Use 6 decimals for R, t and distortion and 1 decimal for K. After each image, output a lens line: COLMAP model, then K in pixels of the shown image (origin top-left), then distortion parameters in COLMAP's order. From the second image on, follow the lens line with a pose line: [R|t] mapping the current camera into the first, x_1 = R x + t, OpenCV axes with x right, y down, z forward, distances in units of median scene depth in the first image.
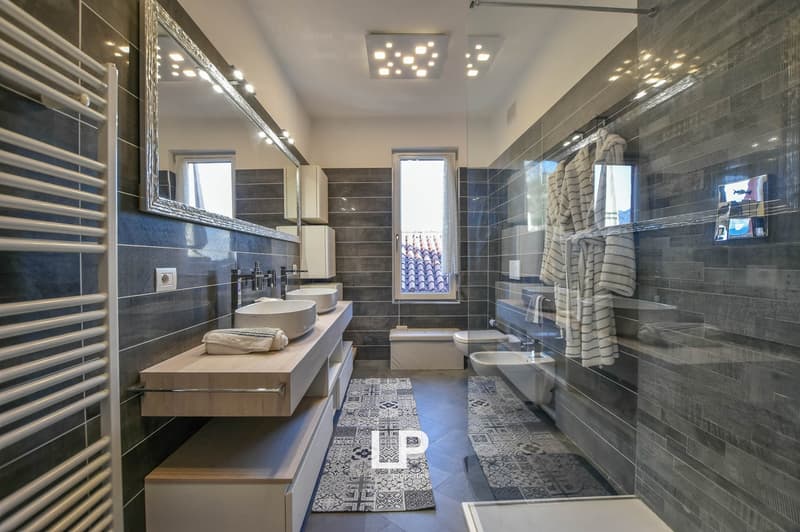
lens RADIAL K [[354.1, 0, 399.1], [0, 354.1, 264.7], [0, 0, 1]] dist [-0.038043, 0.006102]
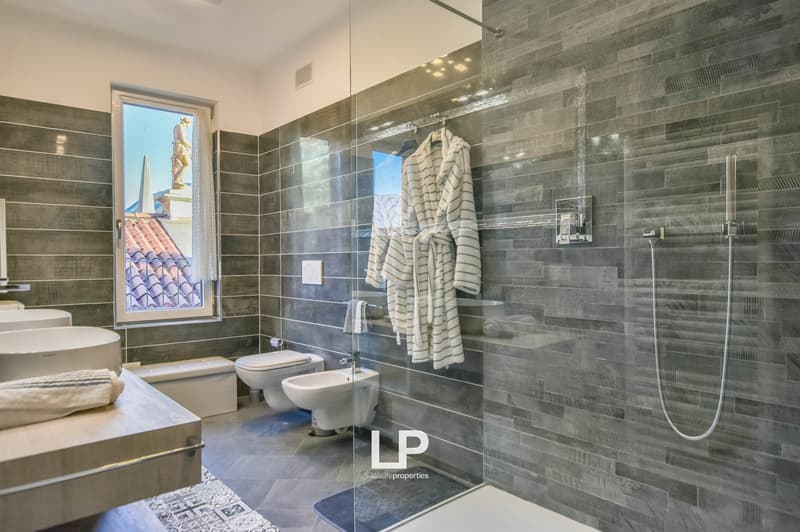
lens RADIAL K [[500.9, 0, 400.6], [0, 500.9, 264.5], [0, 0, 1]] dist [-0.011145, 0.002922]
pose [[0.767293, -0.005231, 0.641275, -0.484558], [0.008793, 0.999959, -0.002364, 0.002083], [-0.641236, 0.007453, 0.767307, -0.016890]]
